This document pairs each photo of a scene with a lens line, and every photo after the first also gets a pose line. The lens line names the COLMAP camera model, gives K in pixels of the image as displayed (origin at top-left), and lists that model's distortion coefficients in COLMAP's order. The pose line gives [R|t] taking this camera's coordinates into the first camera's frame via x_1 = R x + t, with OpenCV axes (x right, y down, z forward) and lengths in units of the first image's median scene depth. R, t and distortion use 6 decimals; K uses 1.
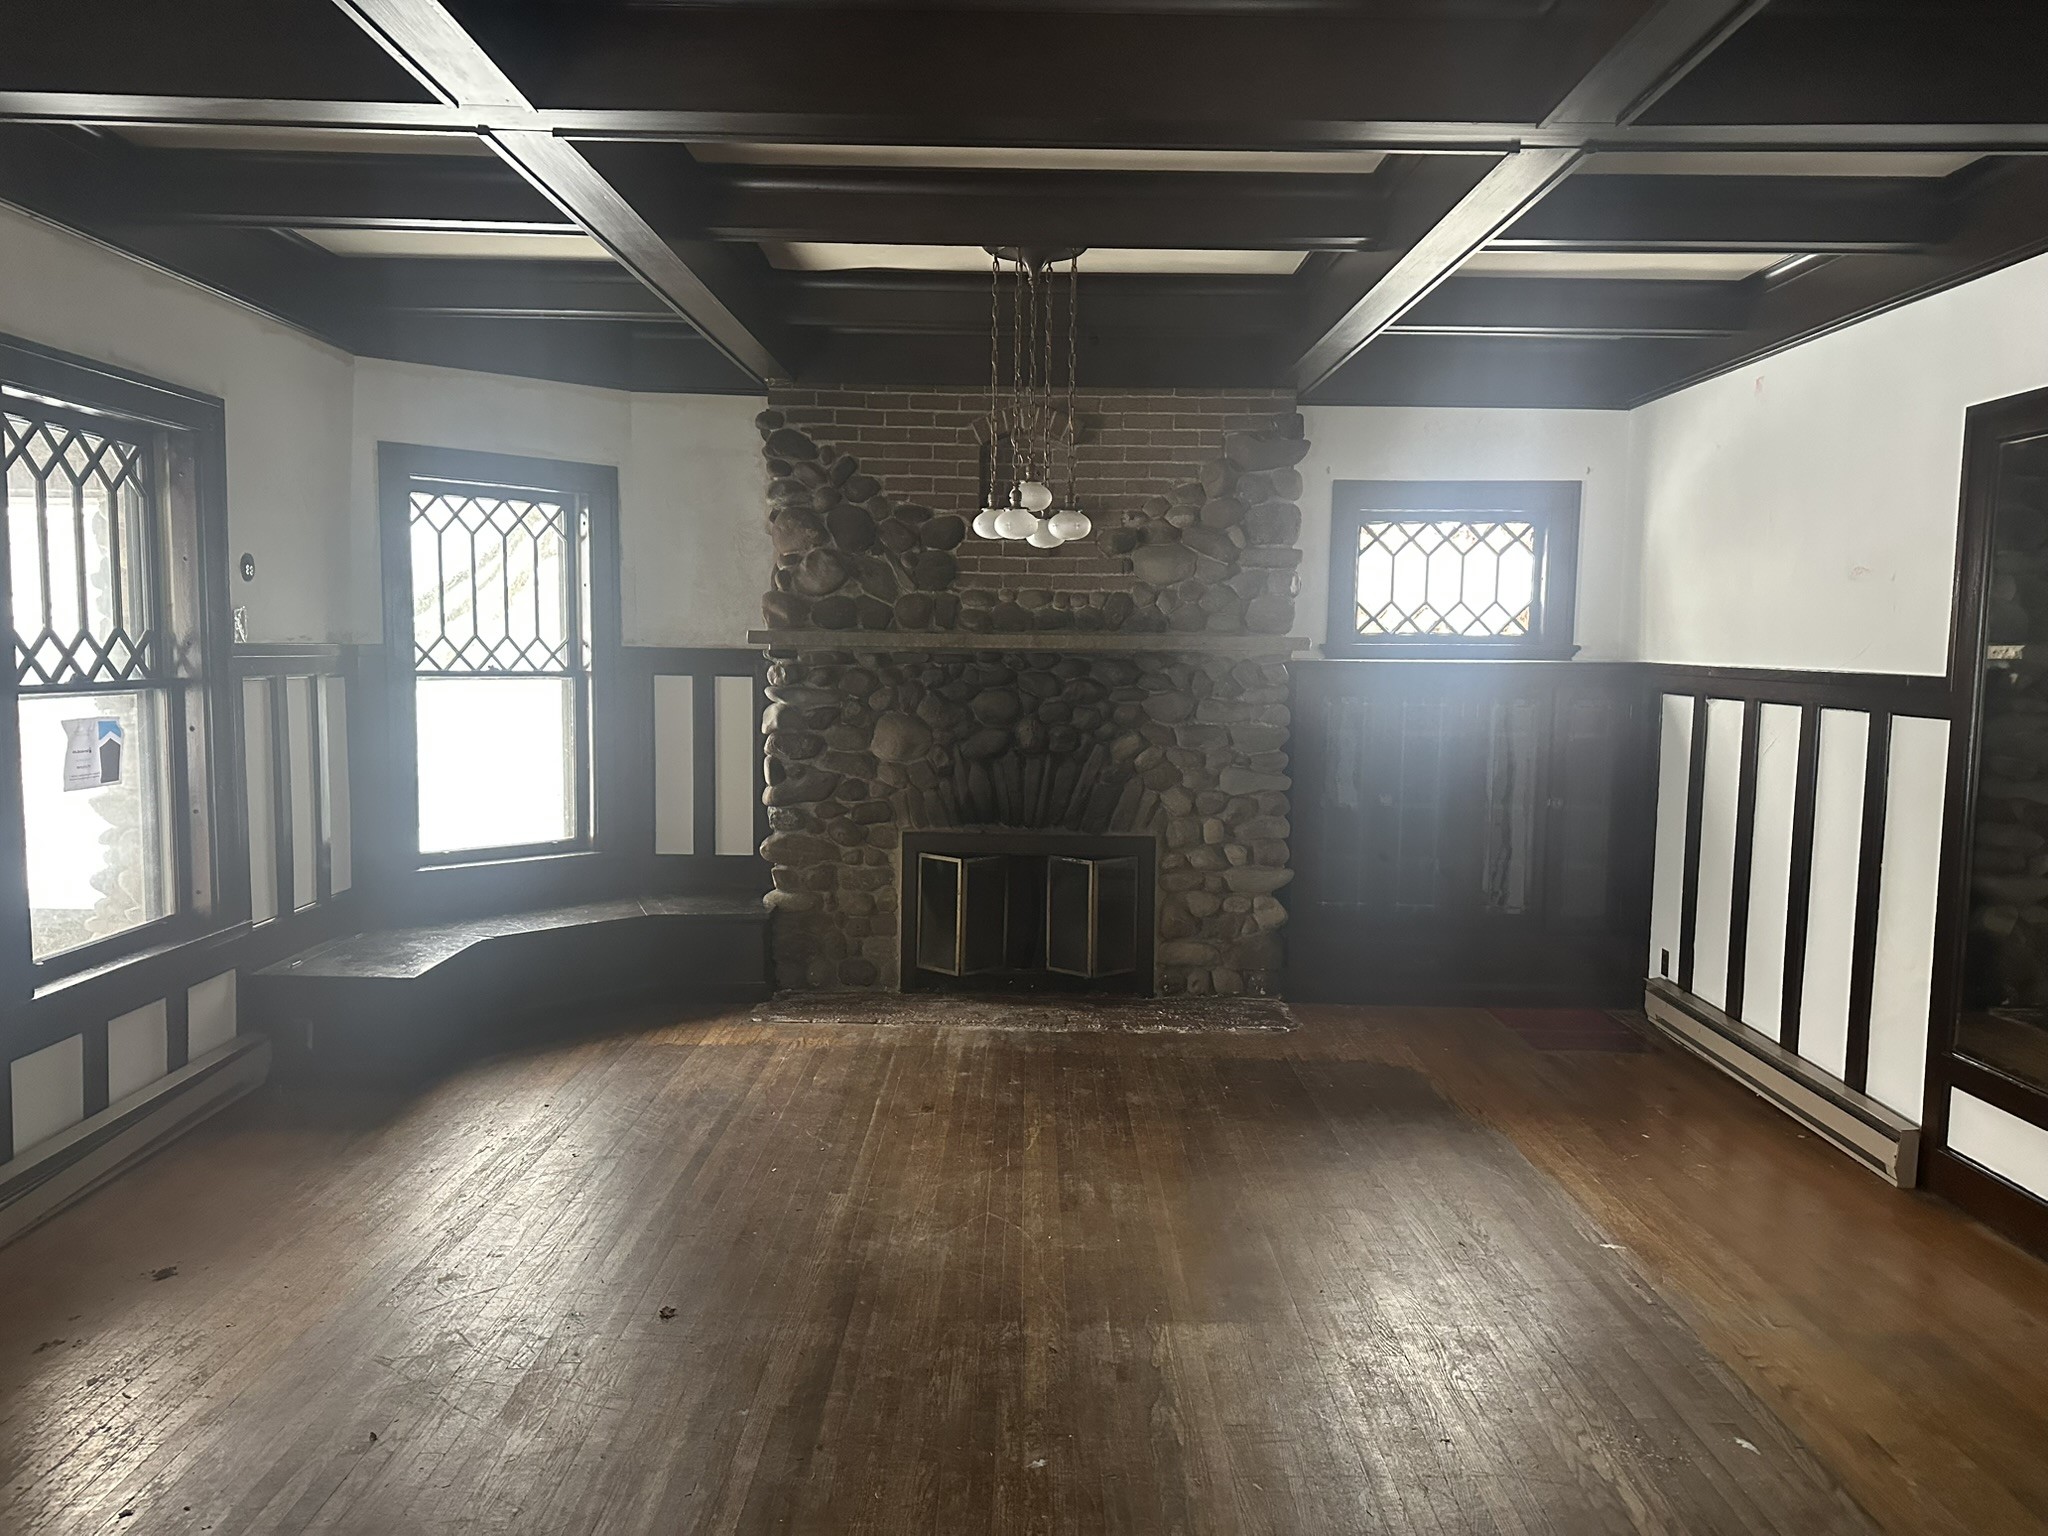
lens RADIAL K [[1432.8, 0, 1005.3], [0, 1432.8, 772.8], [0, 0, 1]] dist [0.006128, -0.003966]
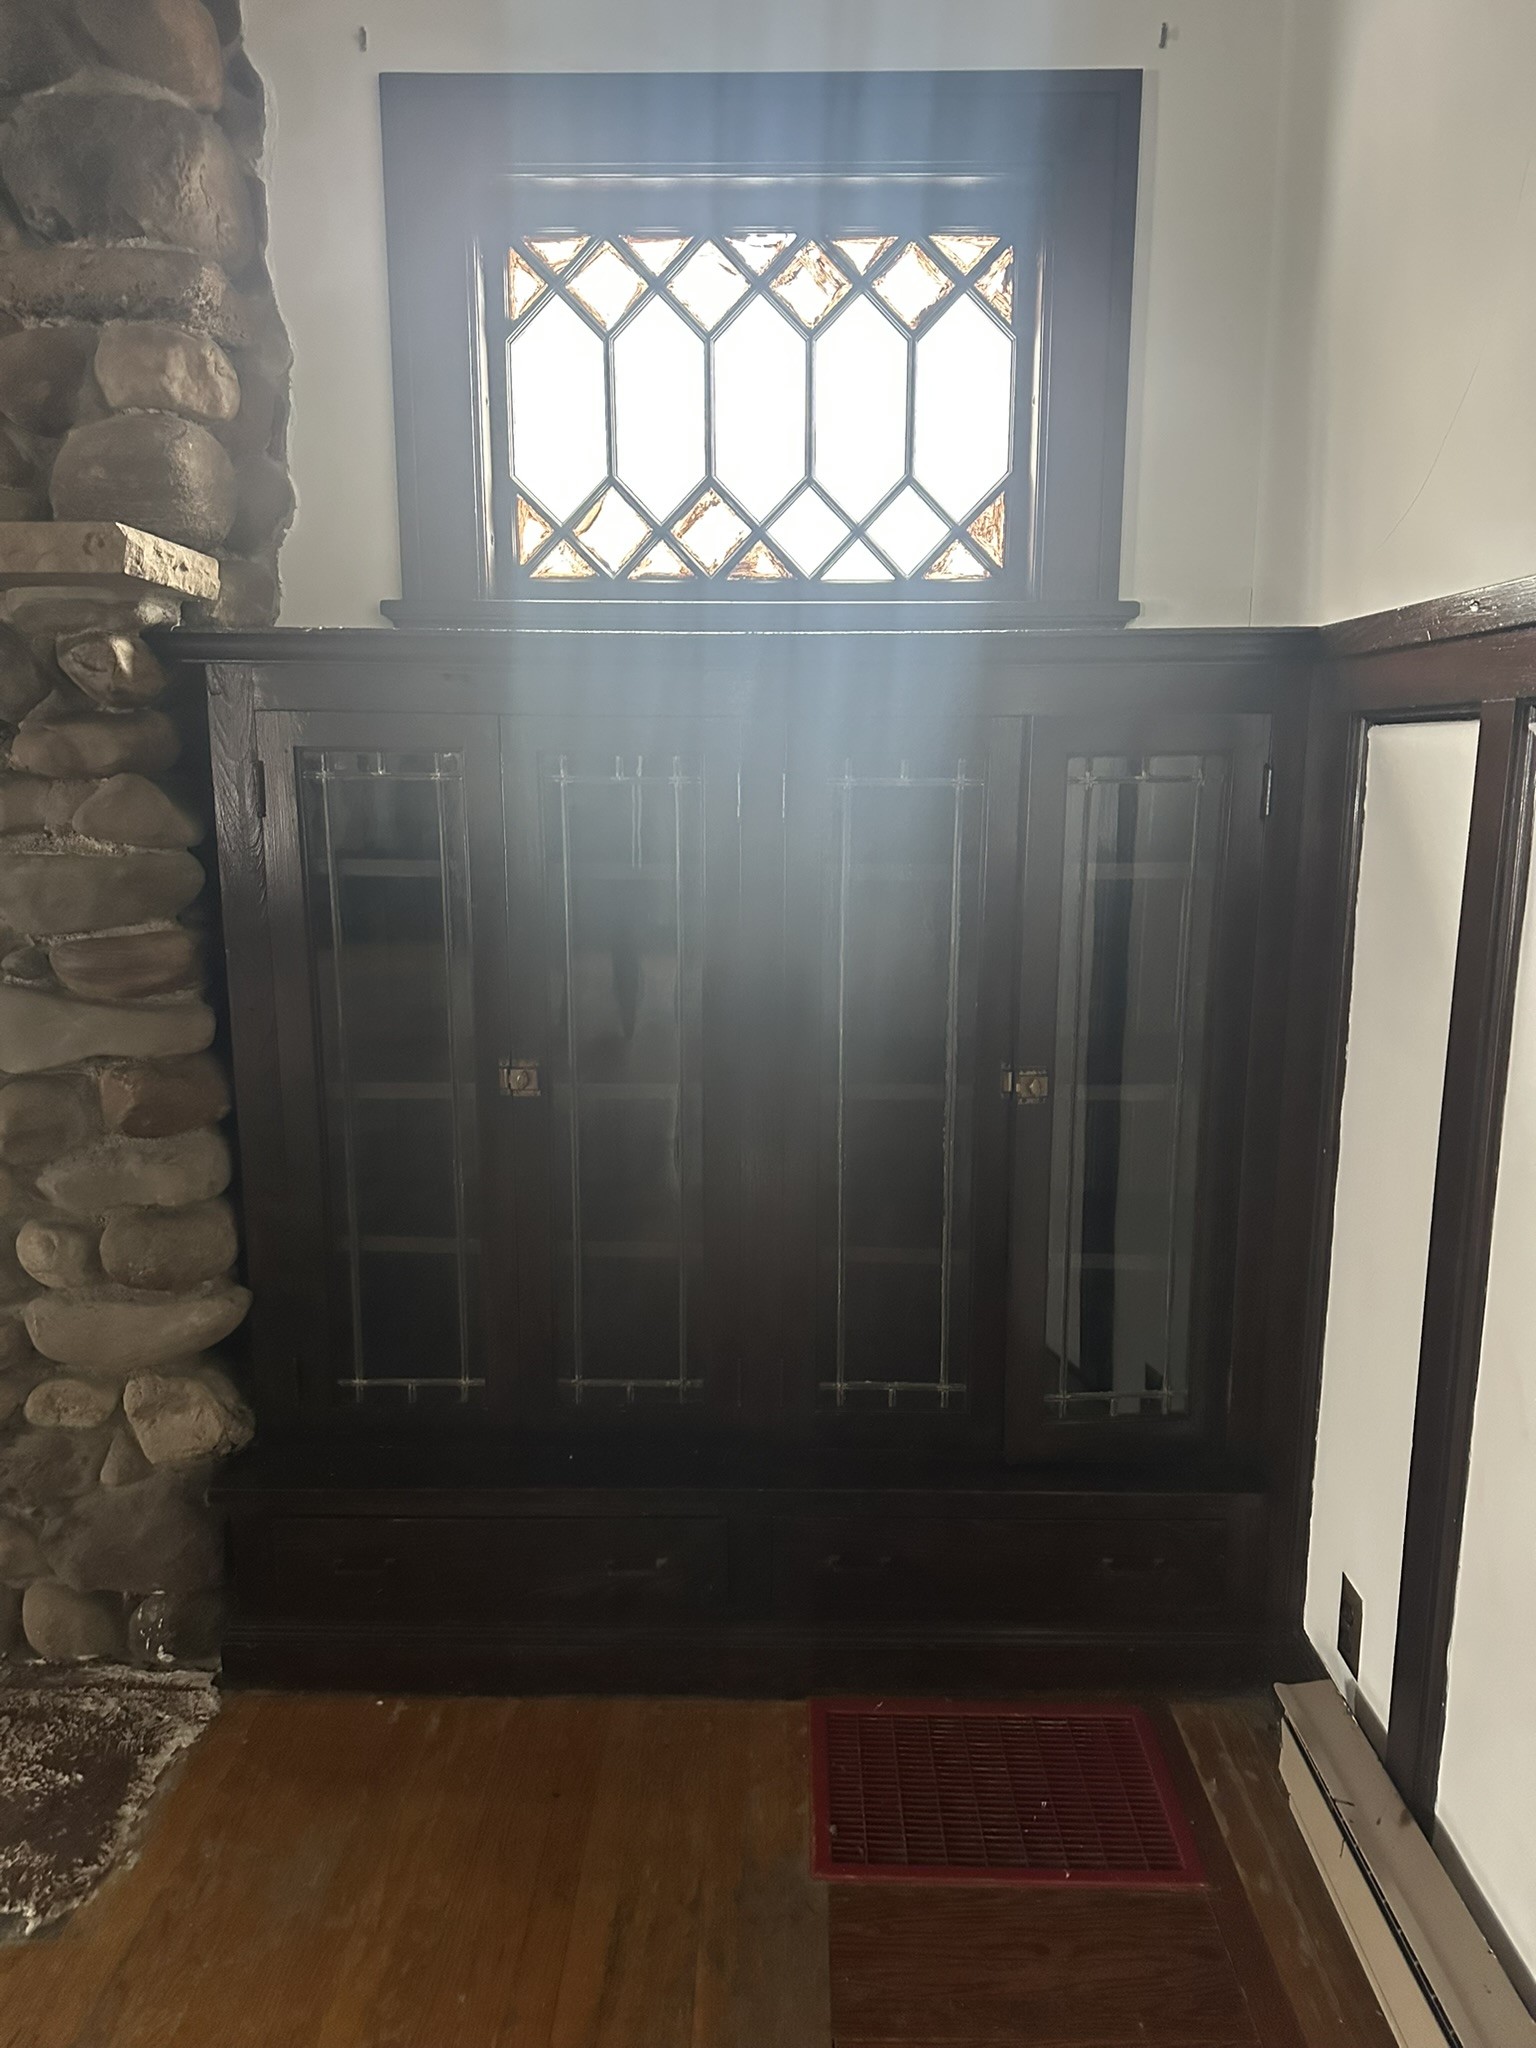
lens RADIAL K [[1432.8, 0, 786.3], [0, 1432.8, 1025.4], [0, 0, 1]] dist [0.006128, -0.003966]
pose [[0.998866, -0.017695, 0.044209, 0.295916], [0.012984, 0.994423, 0.104660, -0.024250], [-0.045815, -0.103967, 0.993525, 0.643769]]
